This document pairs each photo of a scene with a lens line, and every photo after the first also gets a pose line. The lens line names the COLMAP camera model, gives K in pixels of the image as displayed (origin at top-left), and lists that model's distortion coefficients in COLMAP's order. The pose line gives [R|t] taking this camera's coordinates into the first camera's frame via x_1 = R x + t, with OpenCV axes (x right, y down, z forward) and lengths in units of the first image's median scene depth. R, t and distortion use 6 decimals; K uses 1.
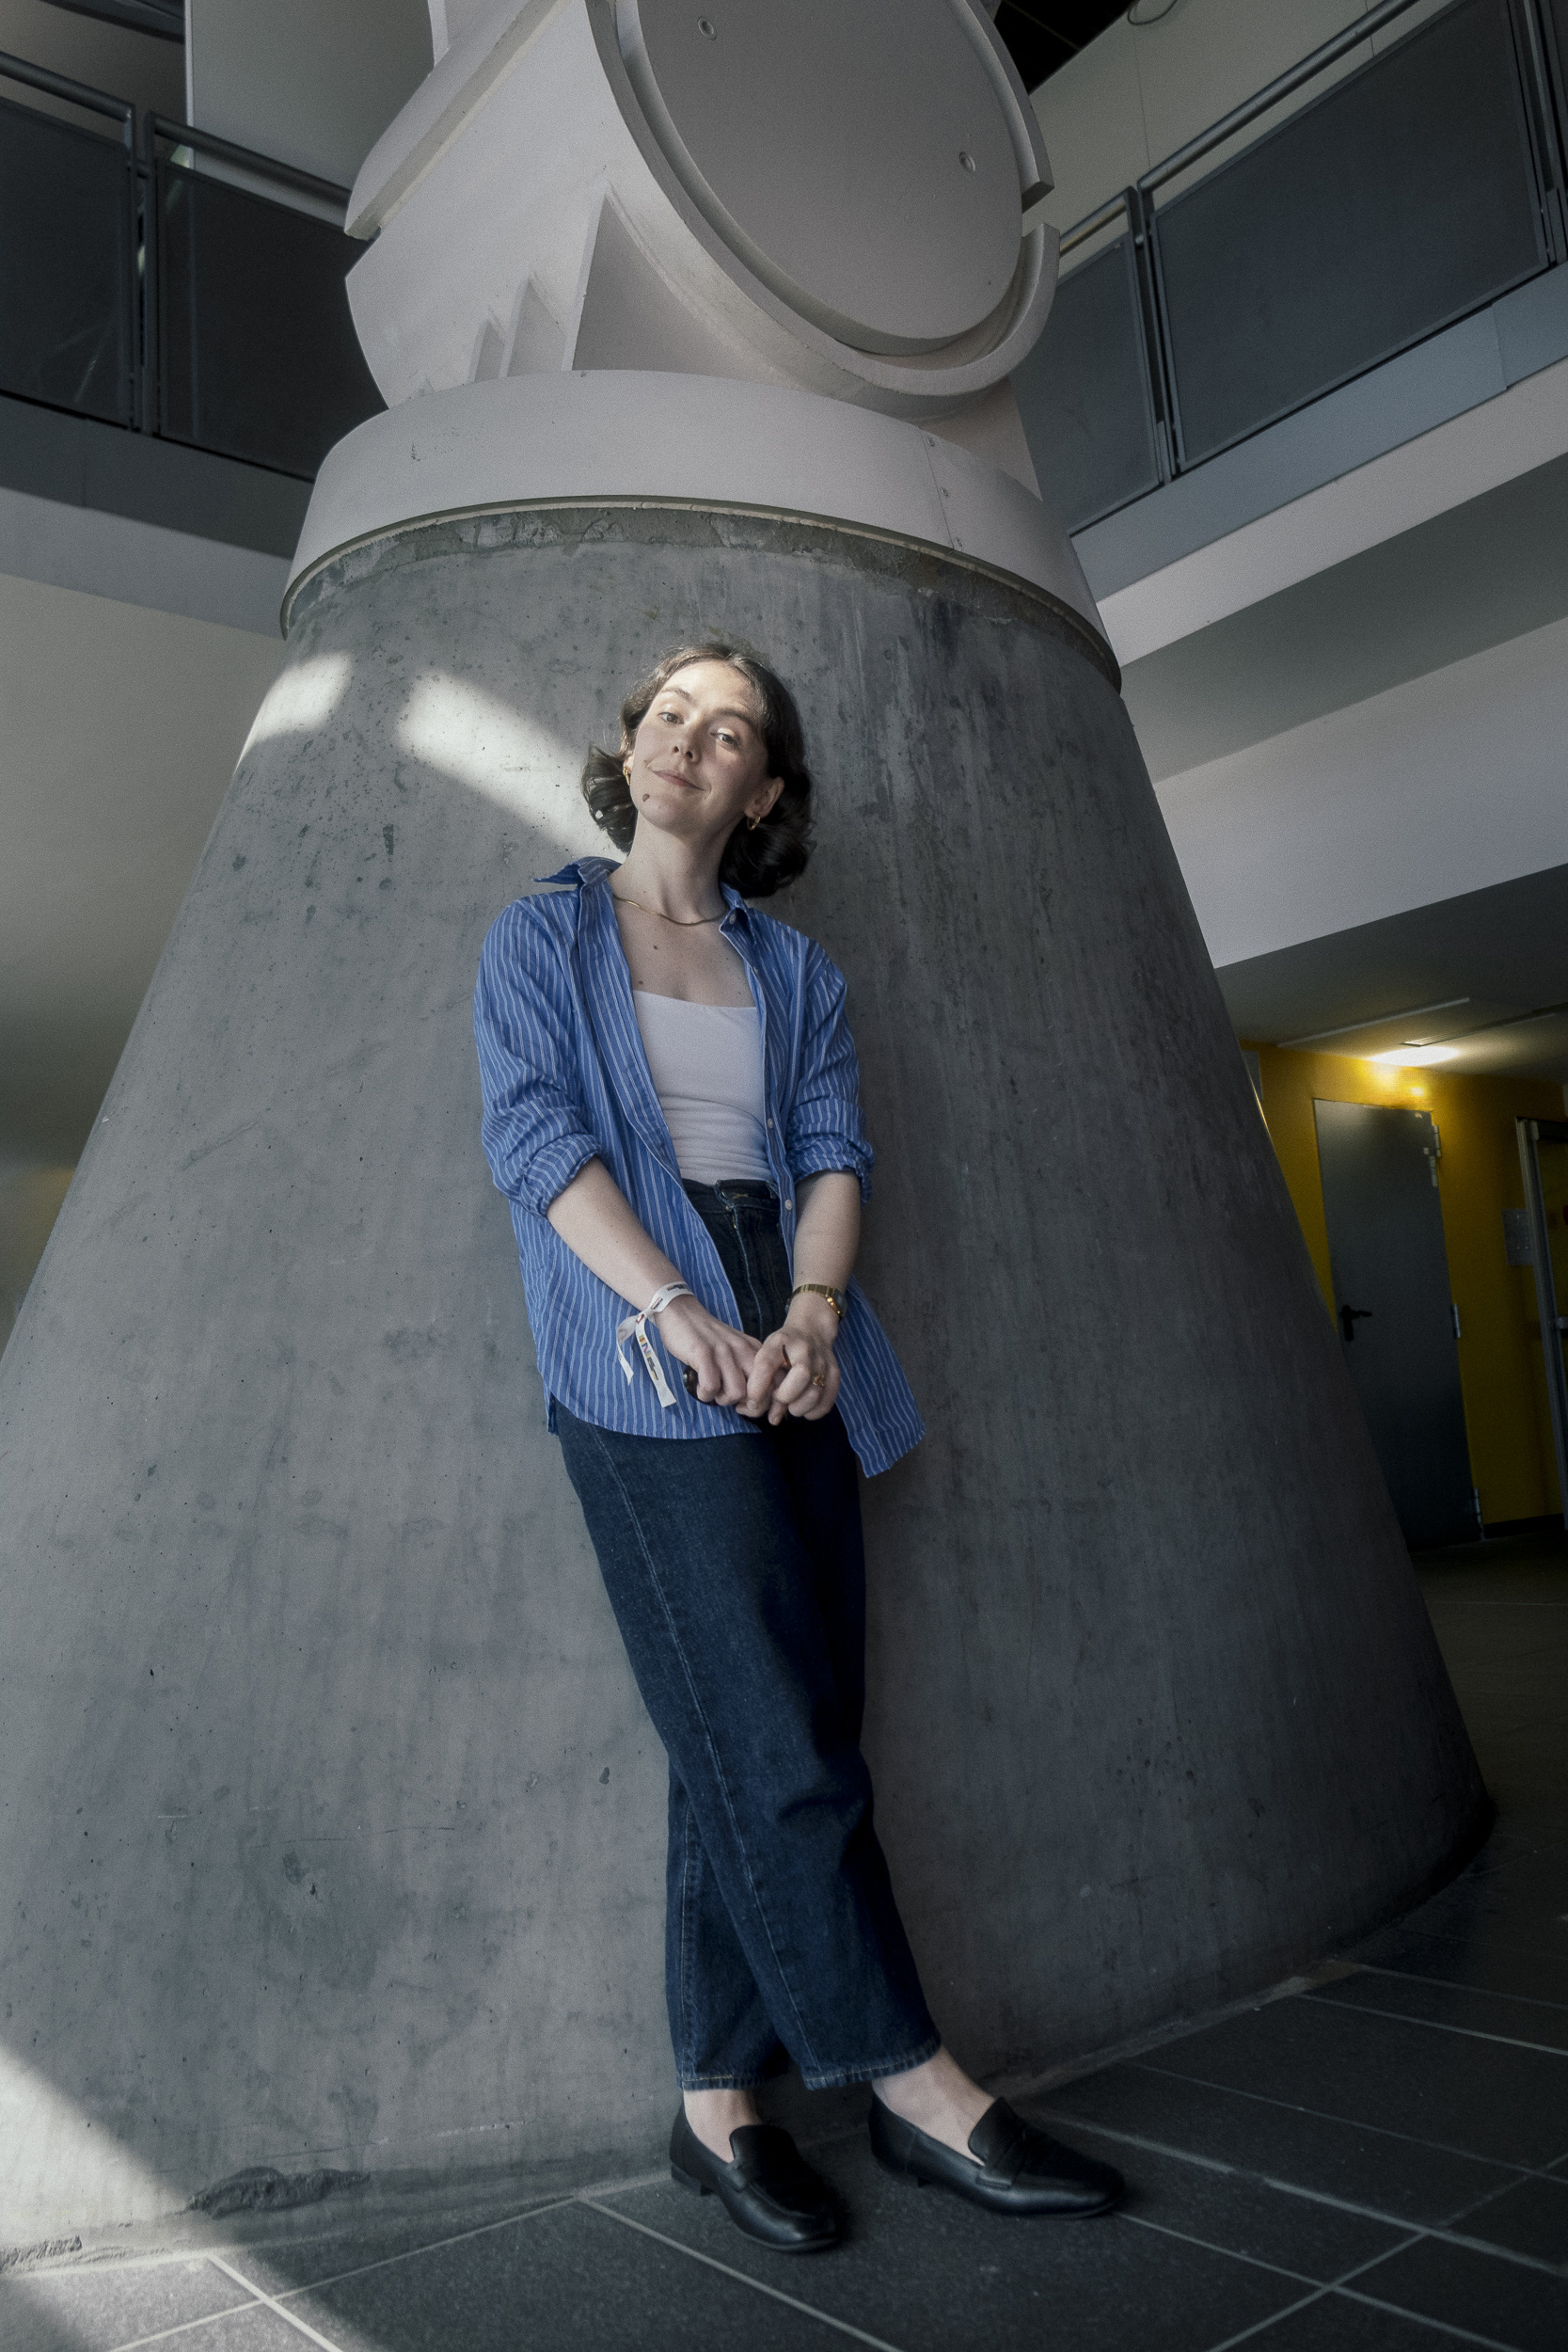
lens RADIAL K [[2009.6, 0, 784.0], [0, 2009.6, 1176.0], [0, 0, 1]] dist [0.044895, 0.009775]
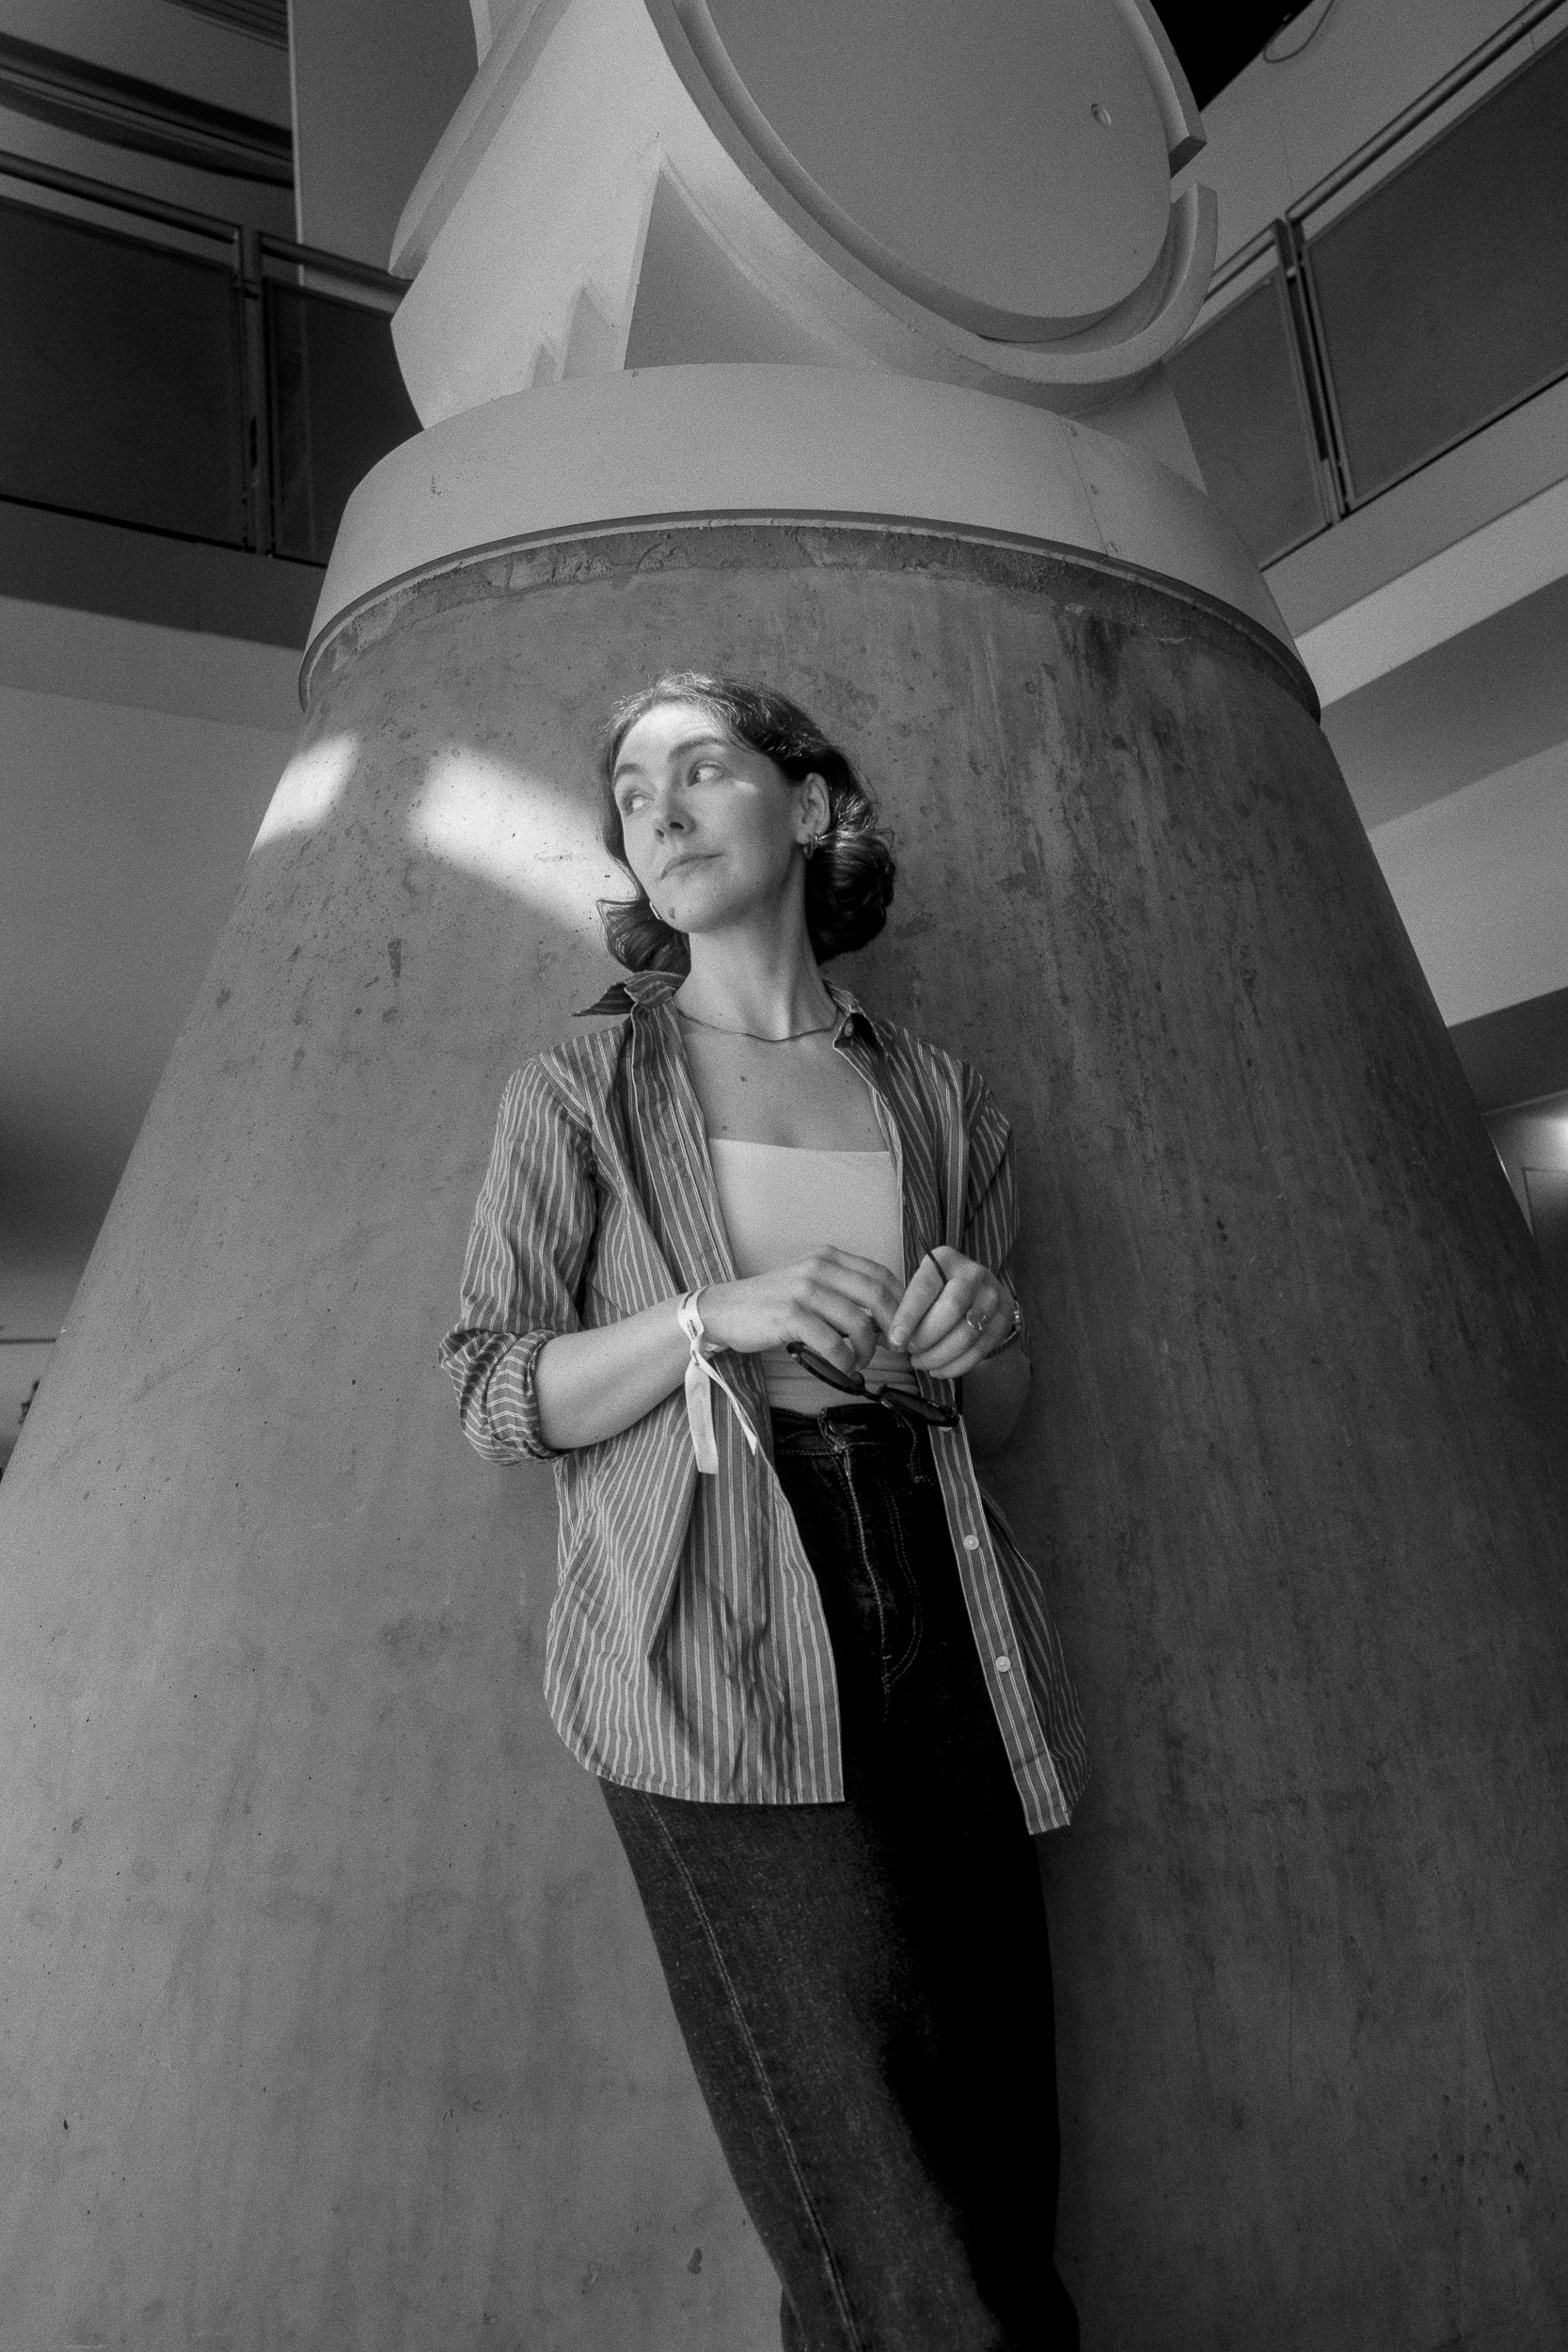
lens RADIAL K [[1933.8, 0, 784.0], [0, 1933.8, 1176.0], [0, 0, 1]] dist [0.011357, 0.009162]
pose [[0.994383, -0.046421, -0.095115, 0.019815], [0.042640, 0.998232, -0.041400, -0.042505], [0.096868, 0.037112, 0.994605, 0.255680]]
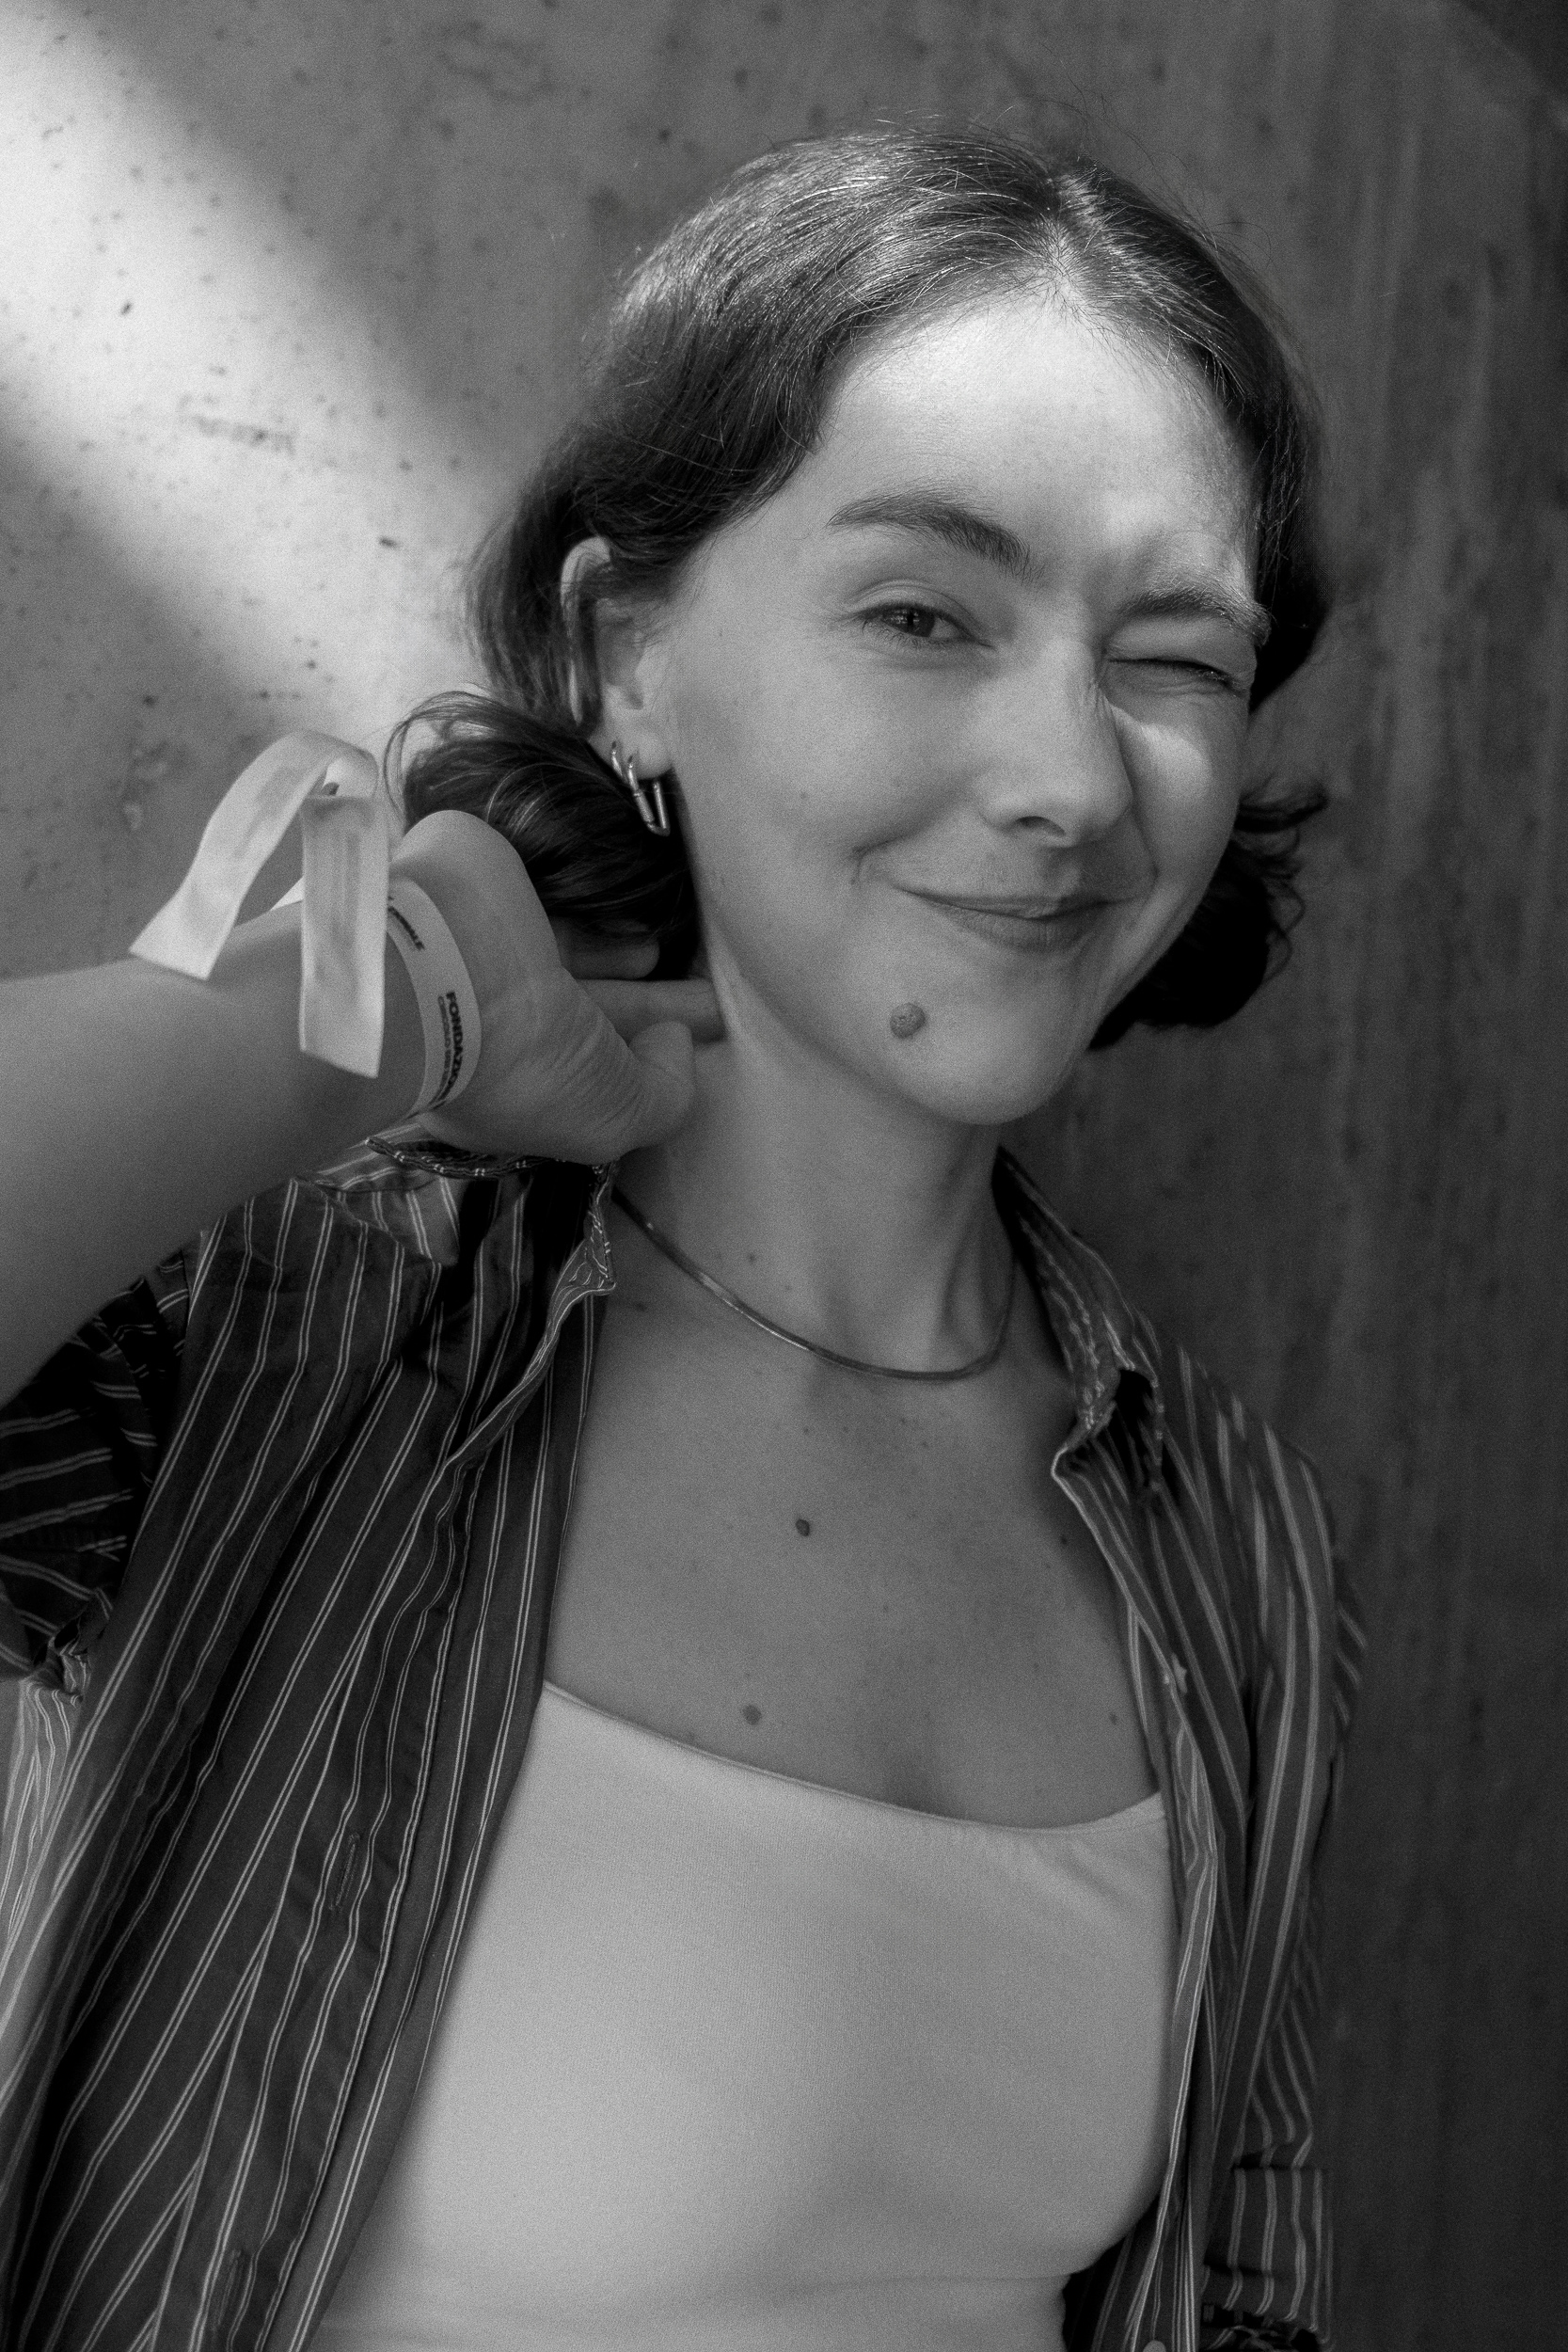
lens RADIAL K [[2726.4, 0, 784.0], [0, 2726.4, 1176.0], [0, 0, 1]] dist [0.033186, 0.011000]
pose [[0.950479, 0.215411, 0.224028, -0.119188], [-0.250545, 0.957602, 0.142214, -0.170335], [-0.183895, -0.191301, 0.964151, 0.608953]]
